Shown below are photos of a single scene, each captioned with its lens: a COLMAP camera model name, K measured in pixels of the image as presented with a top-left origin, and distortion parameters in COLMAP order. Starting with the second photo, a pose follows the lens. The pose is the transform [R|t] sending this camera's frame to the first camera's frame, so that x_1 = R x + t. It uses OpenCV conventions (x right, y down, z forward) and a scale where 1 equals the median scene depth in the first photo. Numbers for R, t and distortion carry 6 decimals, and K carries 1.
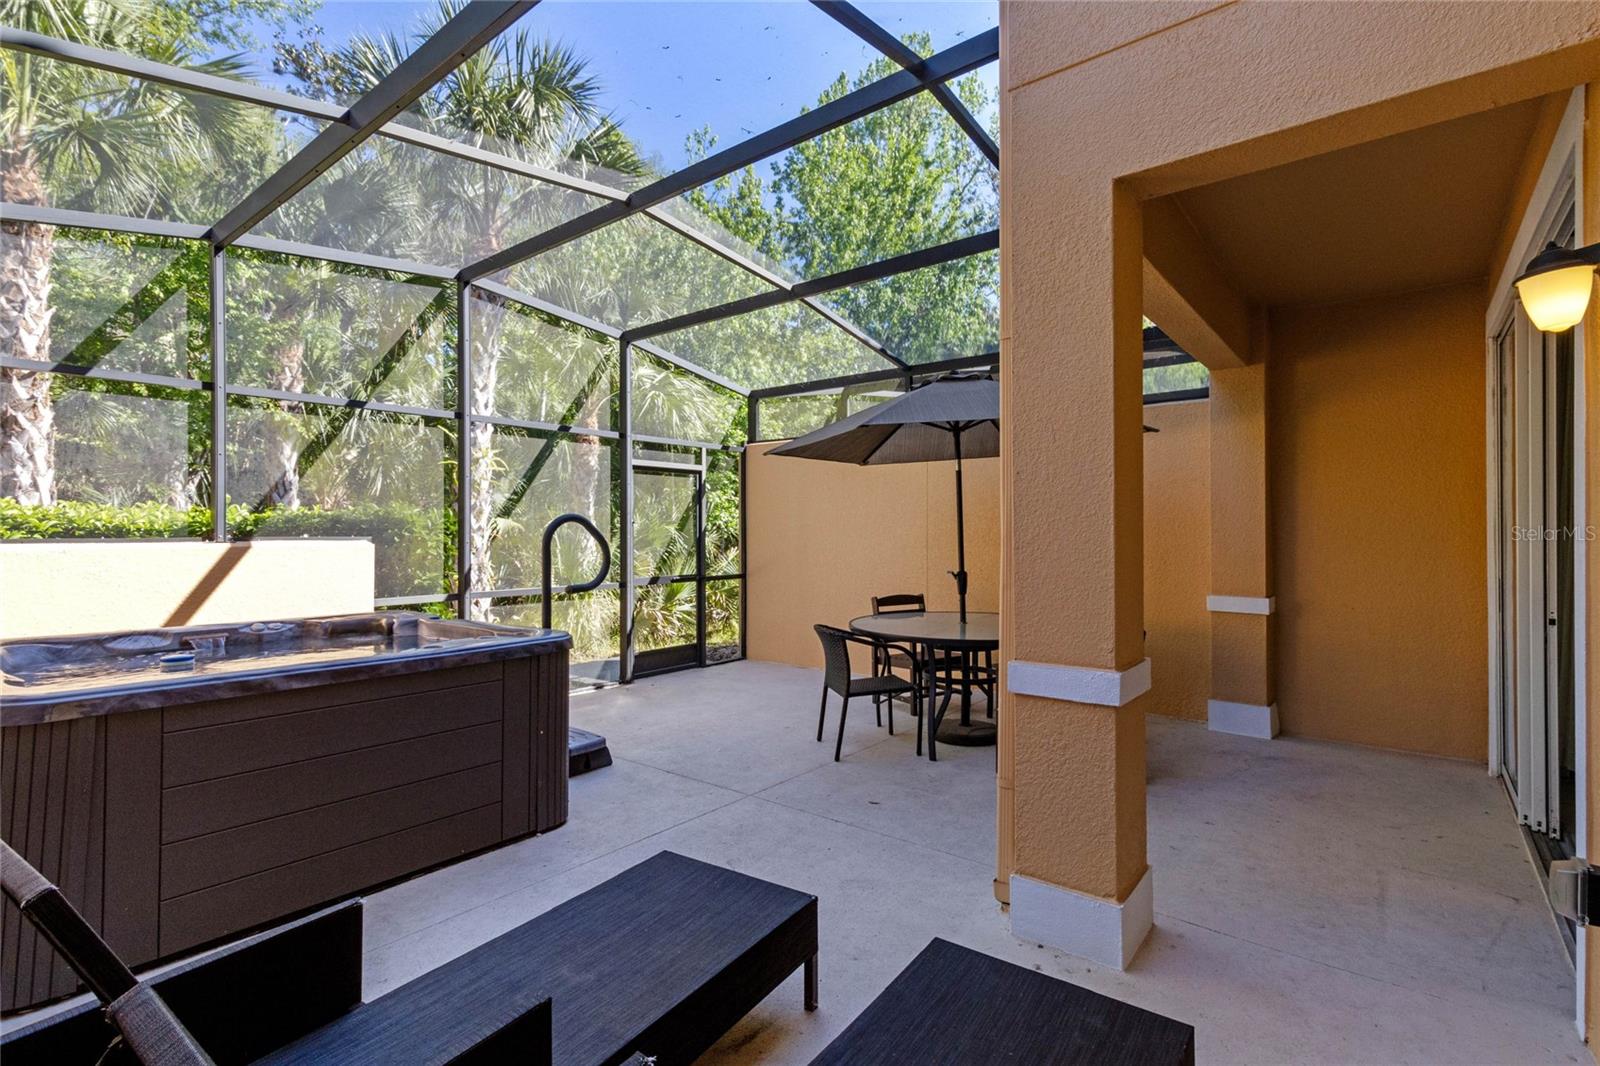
lens RADIAL K [[749.6, 0, 808.4], [0, 749.6, 529.5], [0, 0, 1]] dist [0.005125, -0.001419]
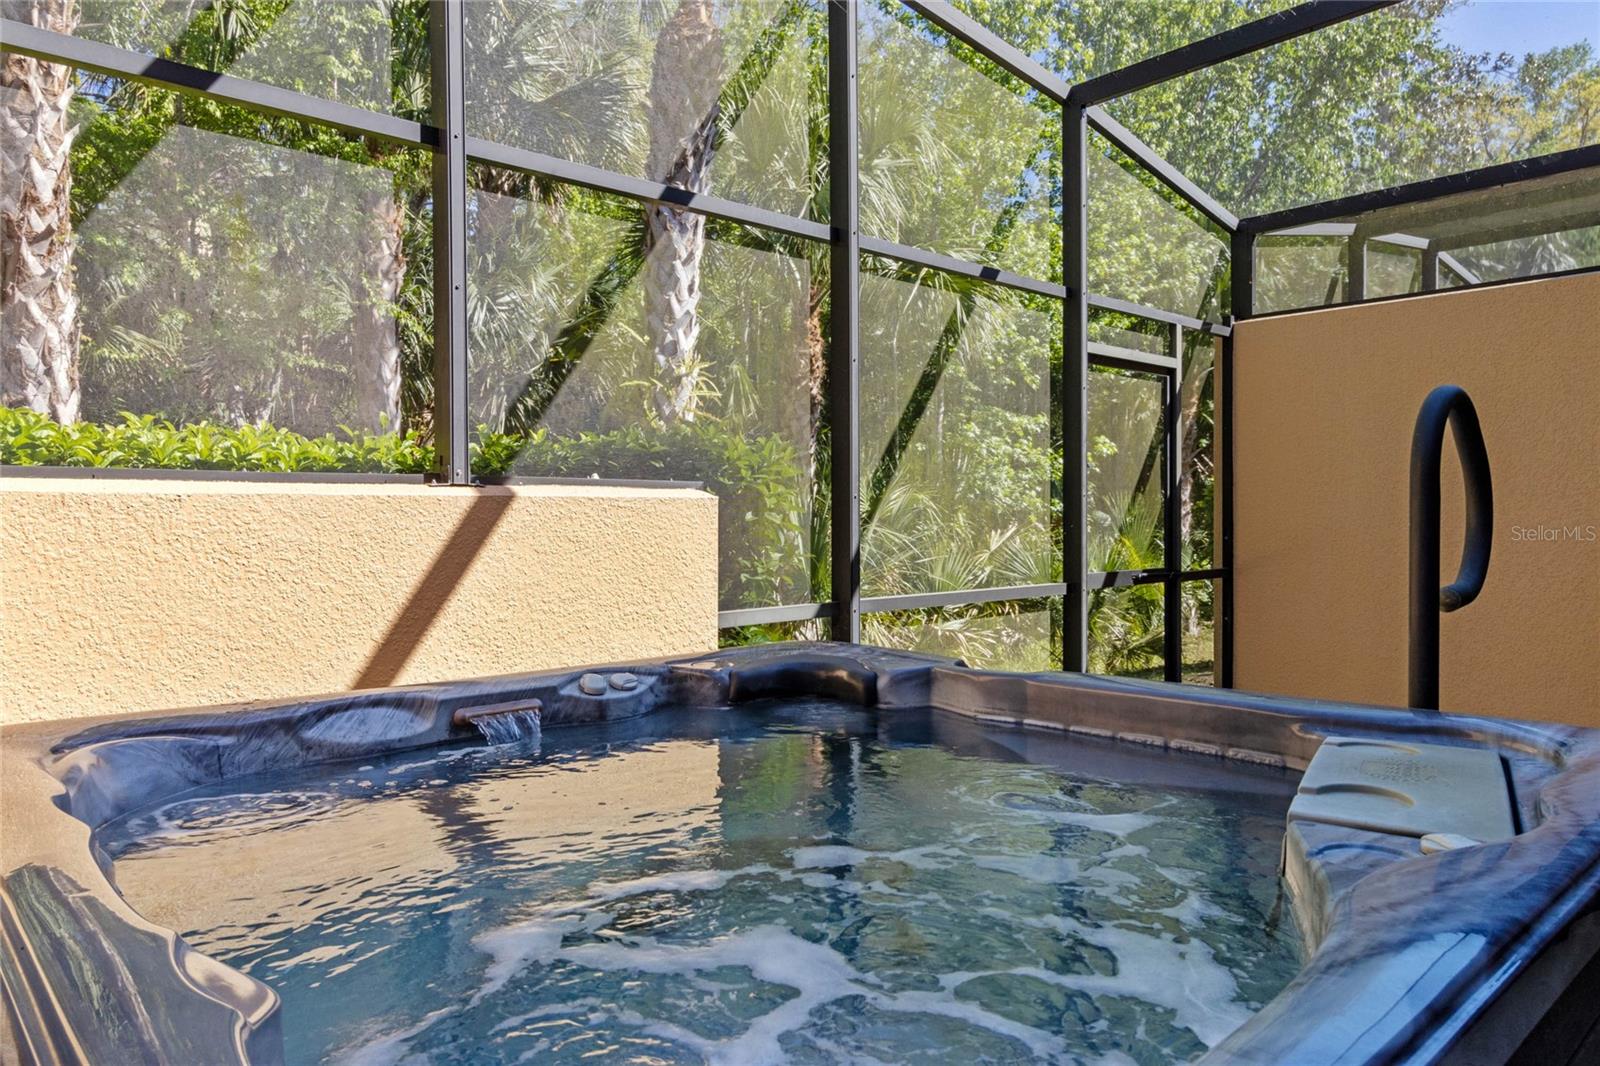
lens RADIAL K [[1037.6, 0, 795.8], [0, 1037.6, 530.6], [0, 0, 1]] dist [-0.000842, -0.004696]
pose [[0.988061, -0.001010, -0.154060, -0.309241], [0.003684, 0.999847, 0.017074, 0.021652], [0.154019, -0.017438, 0.987914, 0.265119]]
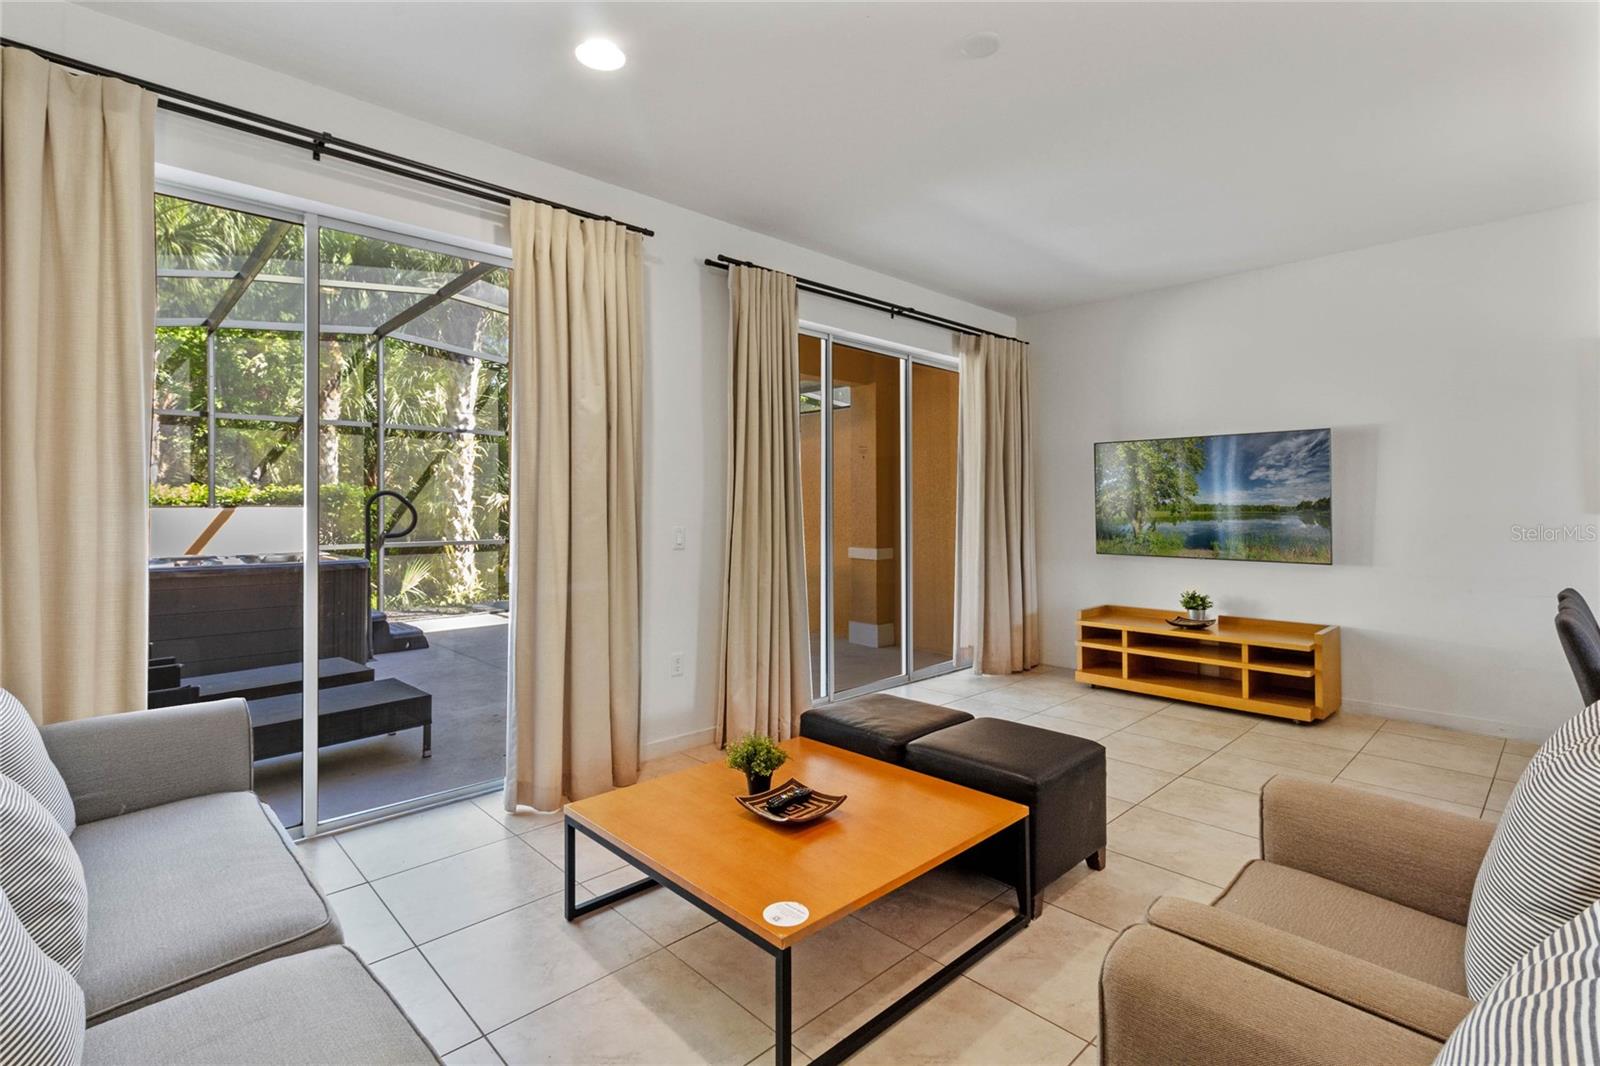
lens RADIAL K [[749.6, 0, 809.4], [0, 749.6, 507.5], [0, 0, 1]] dist [0.005125, -0.001419]
pose [[0.991082, -0.000175, -0.133253, 0.464526], [0.000825, 0.999988, 0.004828, 0.004926], [0.133251, -0.004895, 0.991070, -0.292168]]
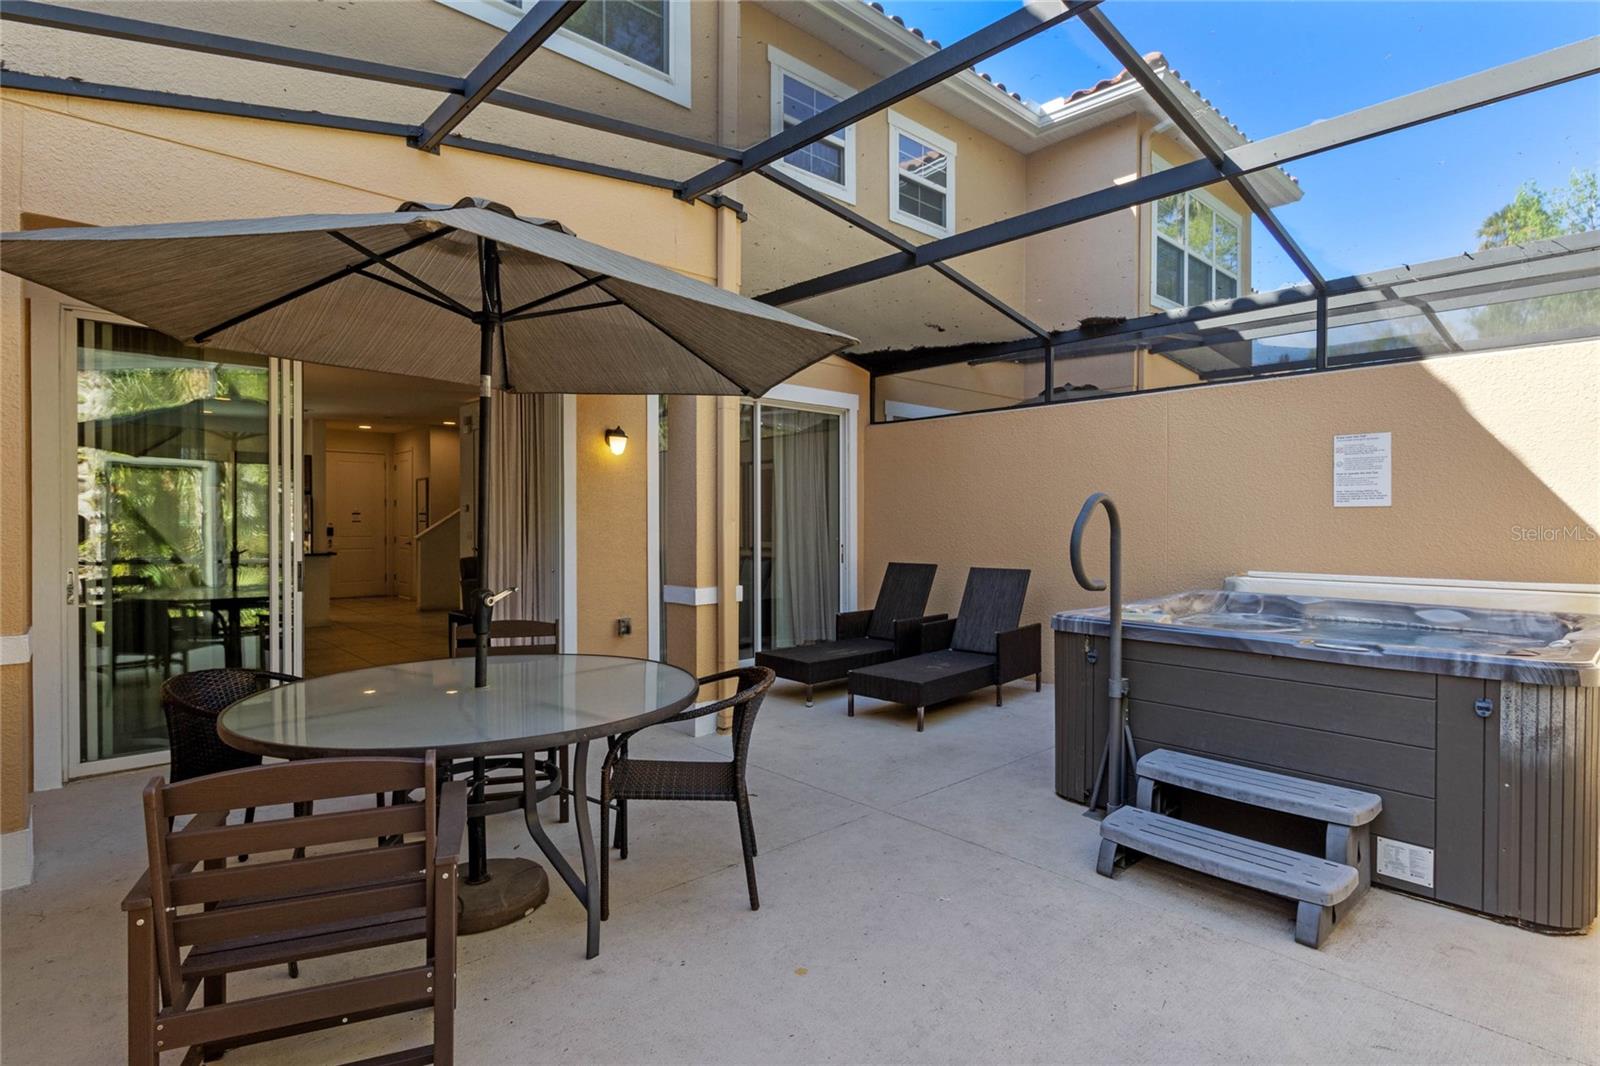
lens RADIAL K [[834.6, 0, 804.7], [0, 834.6, 531.8], [0, 0, 1]] dist [0.000095, 0.003575]
pose [[-0.988040, -0.004783, 0.154125, -0.088027], [-0.004314, 0.999985, 0.003380, 0.012708], [-0.154138, 0.002675, -0.988046, 1.262370]]
